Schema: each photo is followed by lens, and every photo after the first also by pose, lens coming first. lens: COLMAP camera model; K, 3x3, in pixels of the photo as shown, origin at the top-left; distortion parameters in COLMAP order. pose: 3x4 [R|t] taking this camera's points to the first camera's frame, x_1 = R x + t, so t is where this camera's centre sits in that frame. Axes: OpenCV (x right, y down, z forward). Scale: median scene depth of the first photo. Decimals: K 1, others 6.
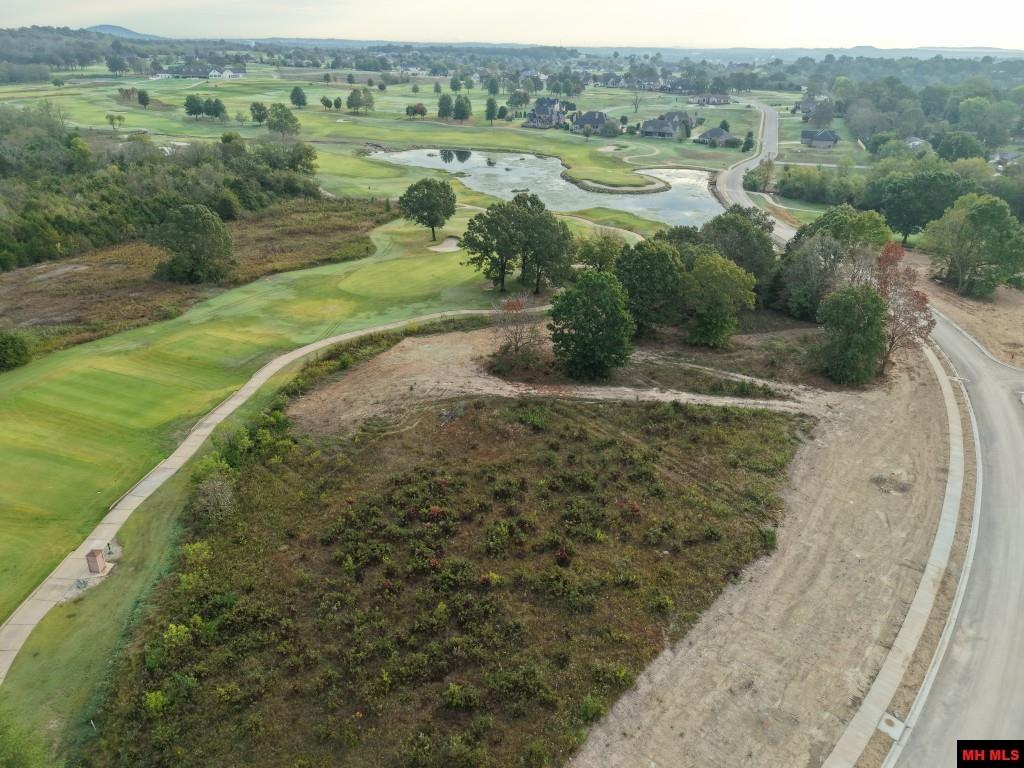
lens RADIAL K [[684.5, 0, 512.0], [0, 684.5, 384.0], [0, 0, 1]] dist [0.029998, -0.030164]
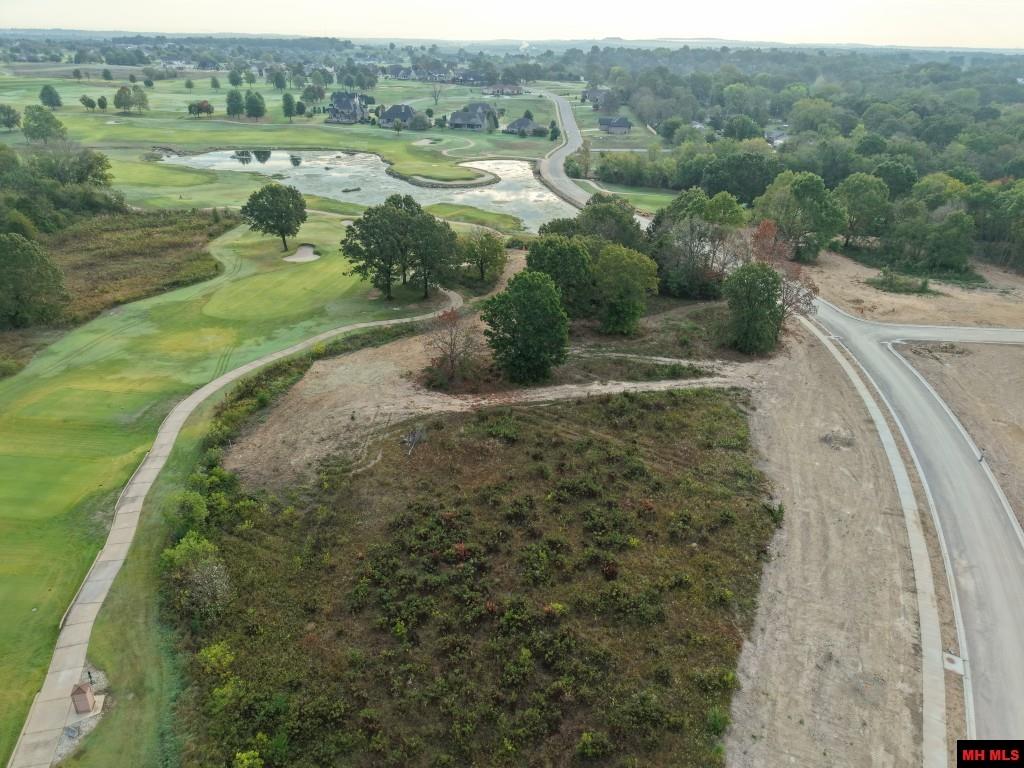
lens RADIAL K [[684.5, 0, 512.0], [0, 684.5, 384.0], [0, 0, 1]] dist [0.029998, -0.030164]
pose [[0.954655, -0.134739, 0.265481, -0.155146], [0.131947, 0.990850, 0.028408, -0.030860], [-0.266879, 0.007909, 0.963698, 0.053146]]
